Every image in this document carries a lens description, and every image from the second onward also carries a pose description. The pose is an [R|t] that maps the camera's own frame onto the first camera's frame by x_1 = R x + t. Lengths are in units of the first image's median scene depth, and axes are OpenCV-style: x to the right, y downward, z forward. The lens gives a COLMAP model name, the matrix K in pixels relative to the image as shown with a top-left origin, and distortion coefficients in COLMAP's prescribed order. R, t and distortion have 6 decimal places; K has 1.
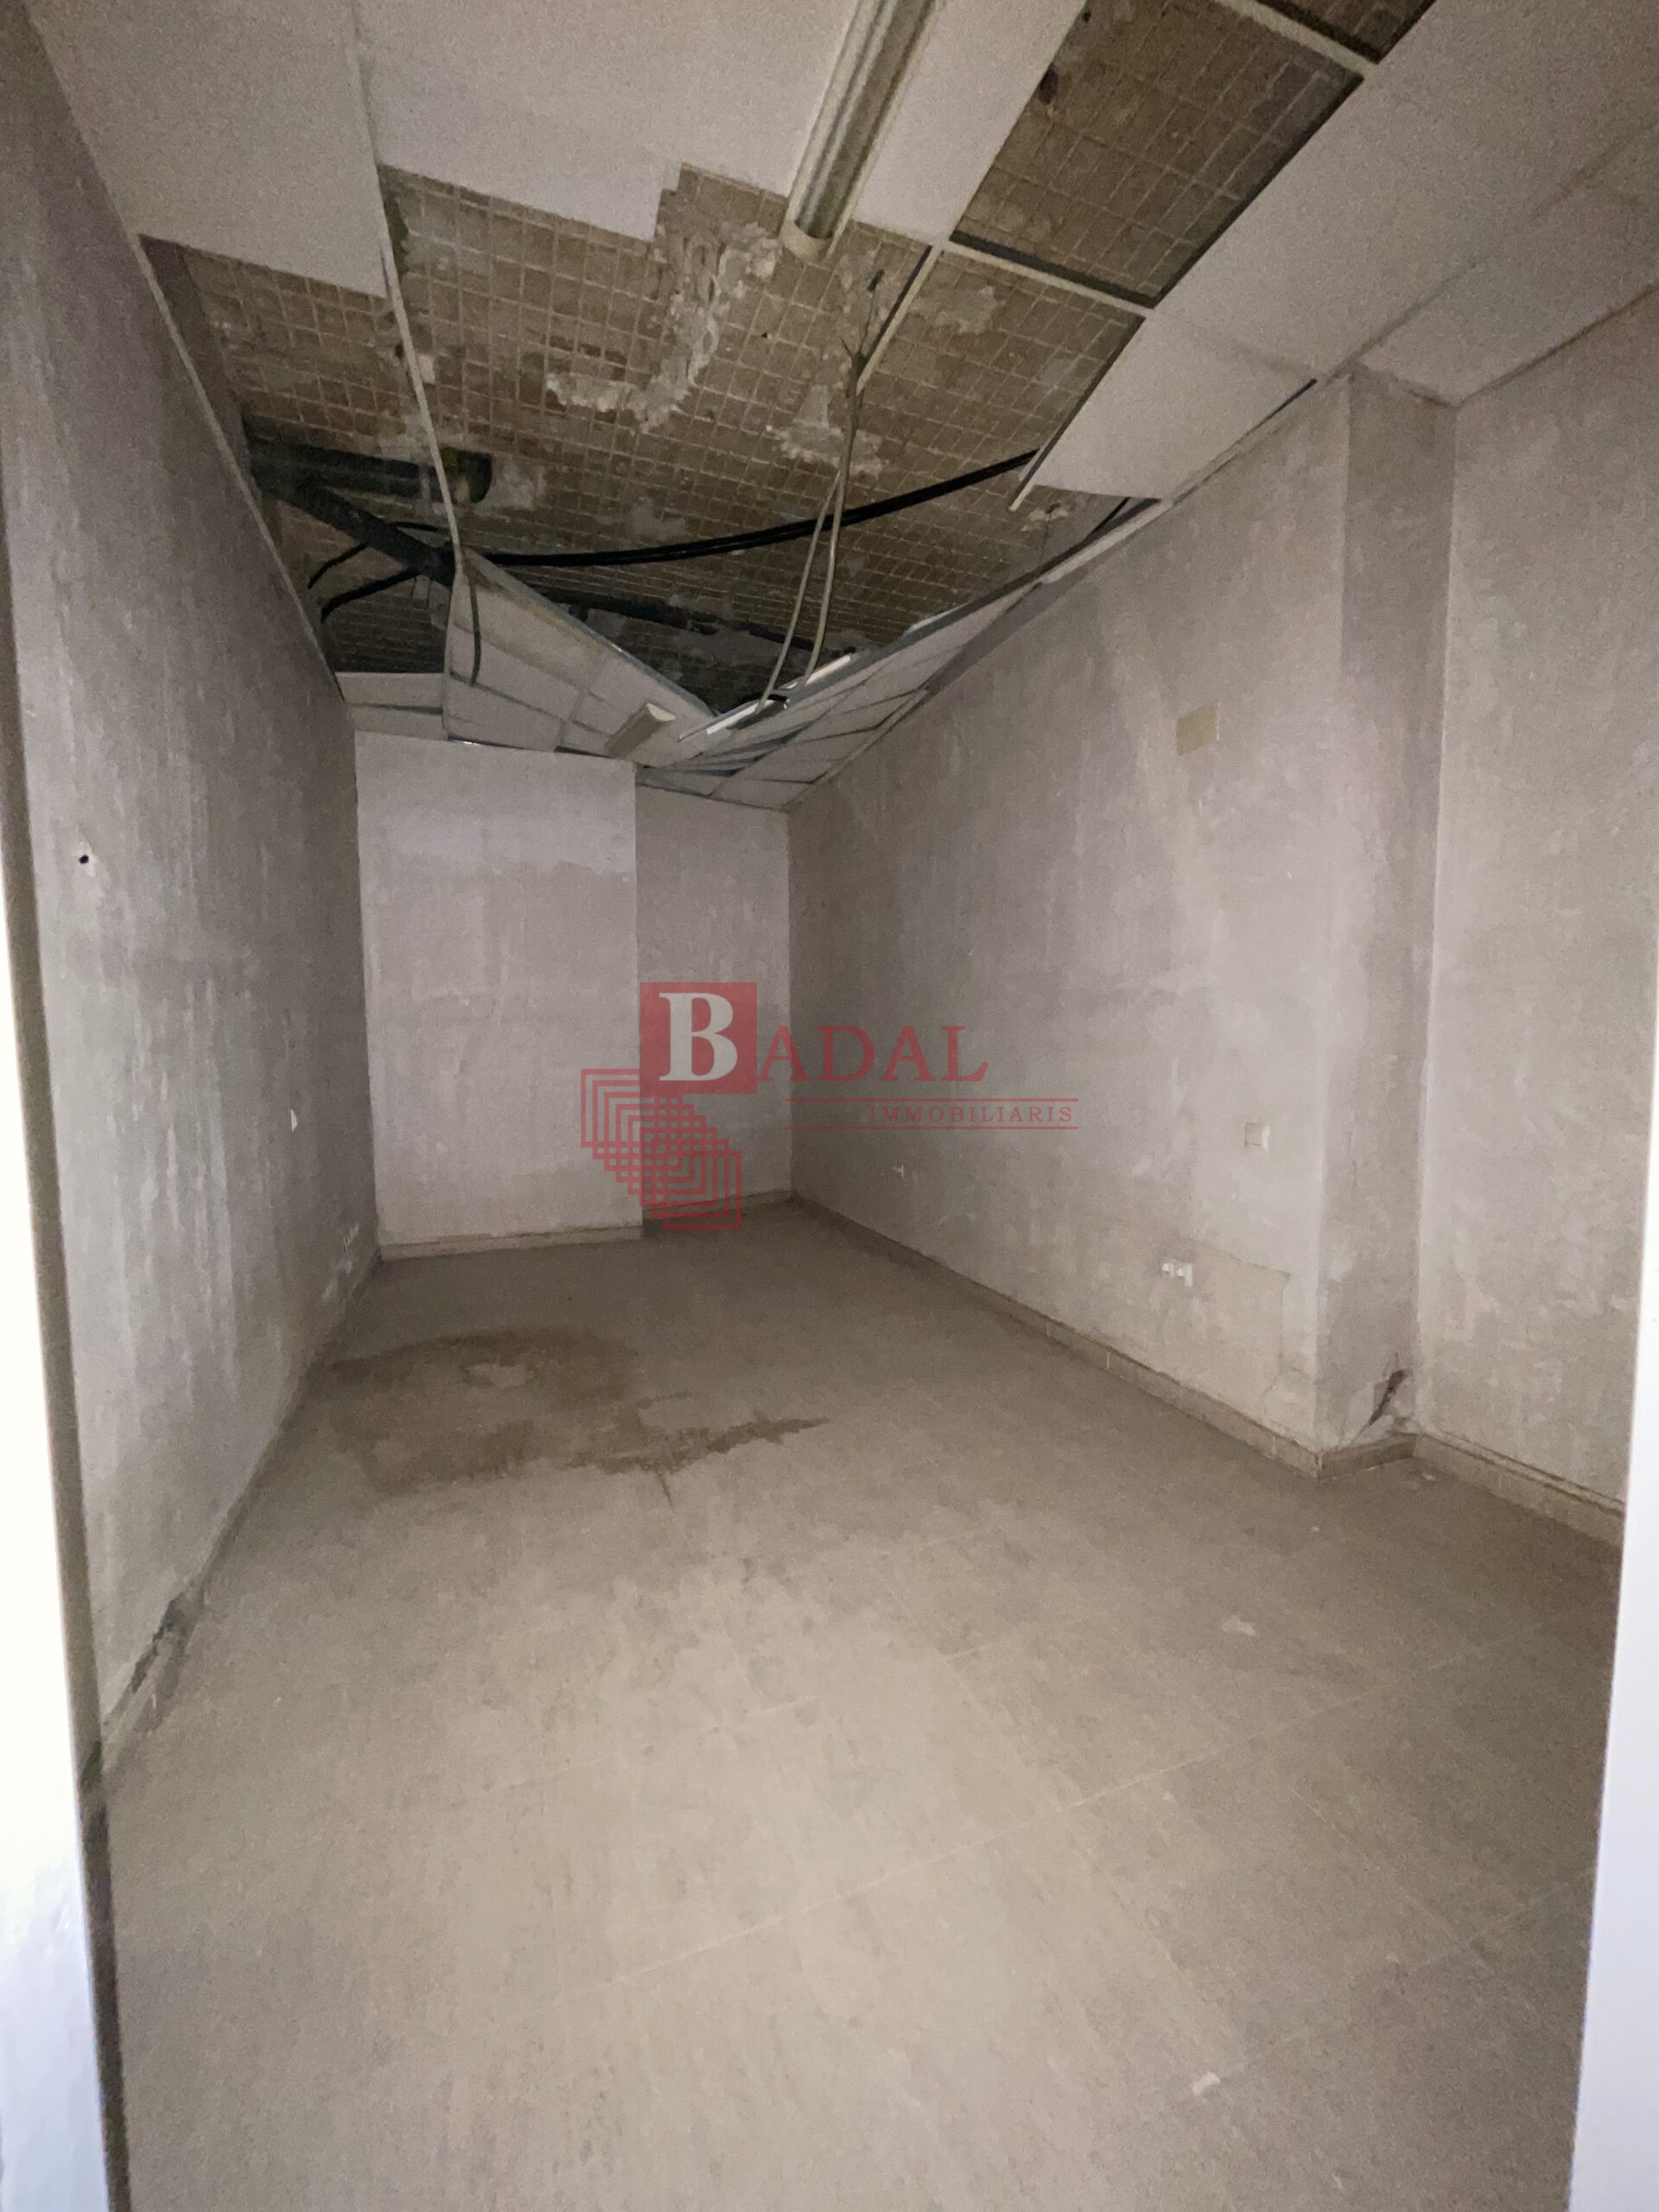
lens RADIAL K [[887.9, 0, 833.8], [0, 887.9, 1108.9], [0, 0, 1]] dist [-0.009699, 0.003236]
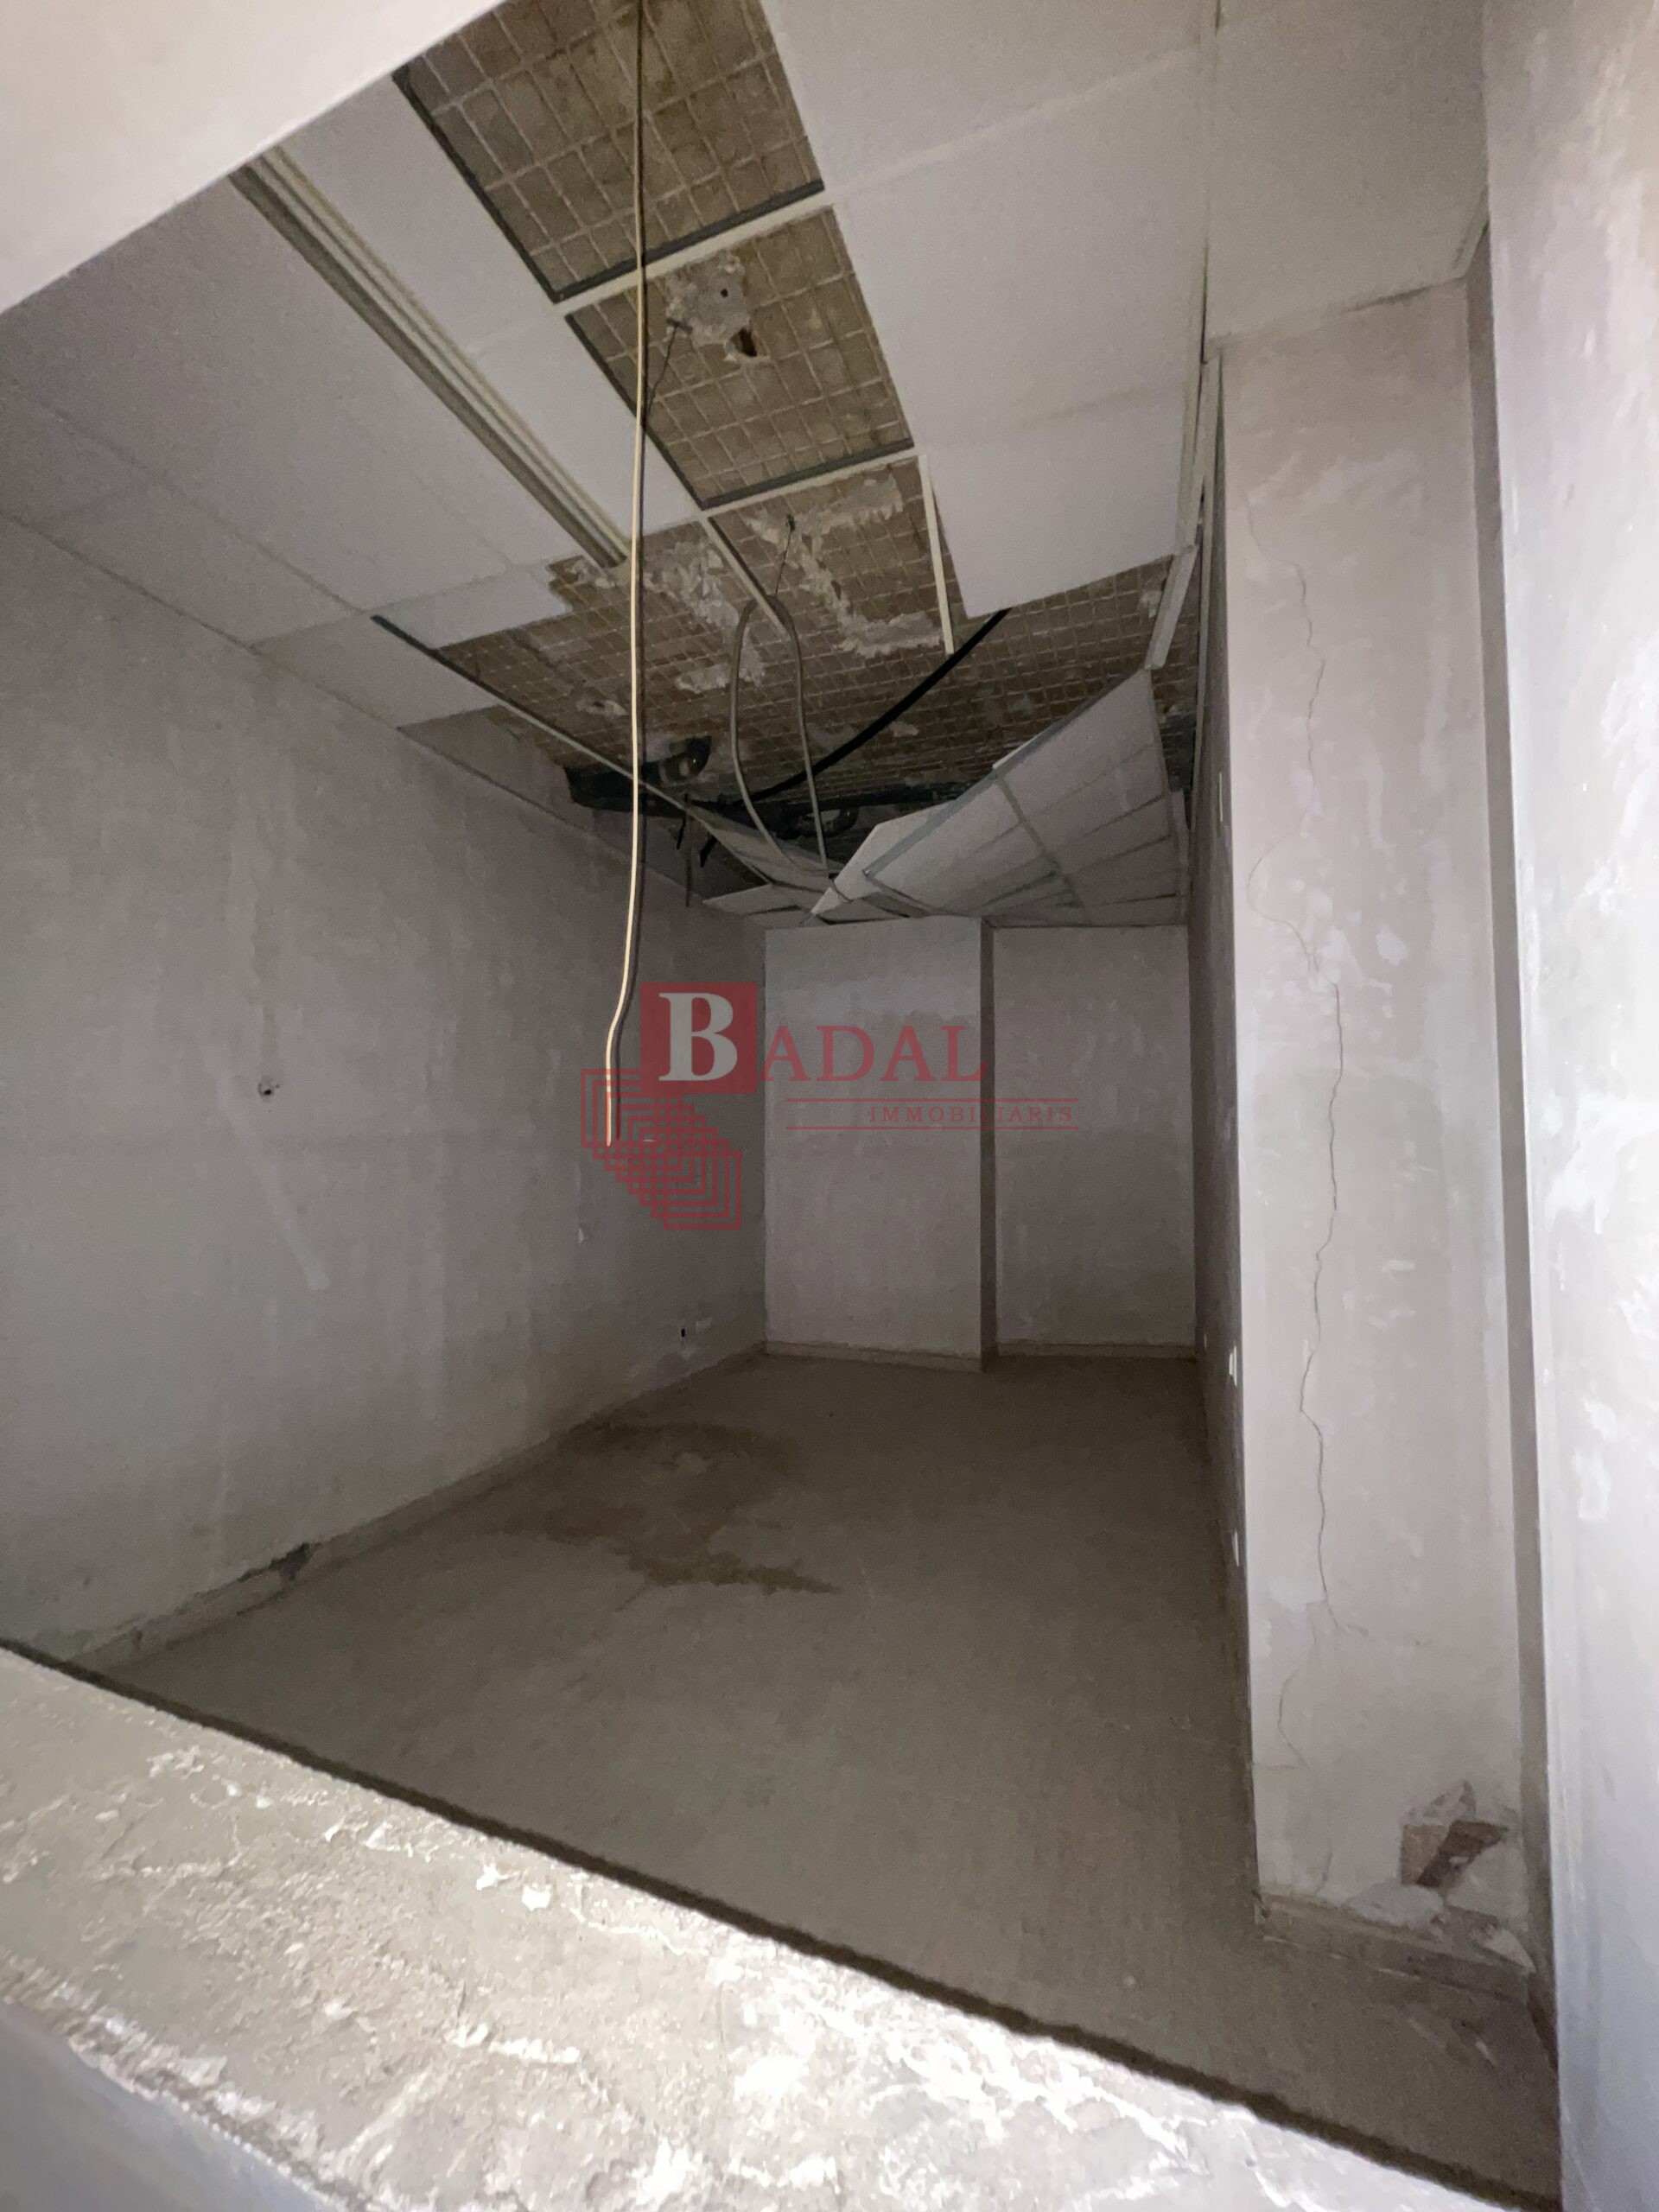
lens RADIAL K [[887.9, 0, 833.8], [0, 887.9, 1108.9], [0, 0, 1]] dist [-0.009699, 0.003236]
pose [[0.746691, -0.025193, -0.664694, 0.632126], [-0.059045, 0.992827, -0.103958, -0.066093], [0.662545, 0.116872, 0.739848, 0.224452]]
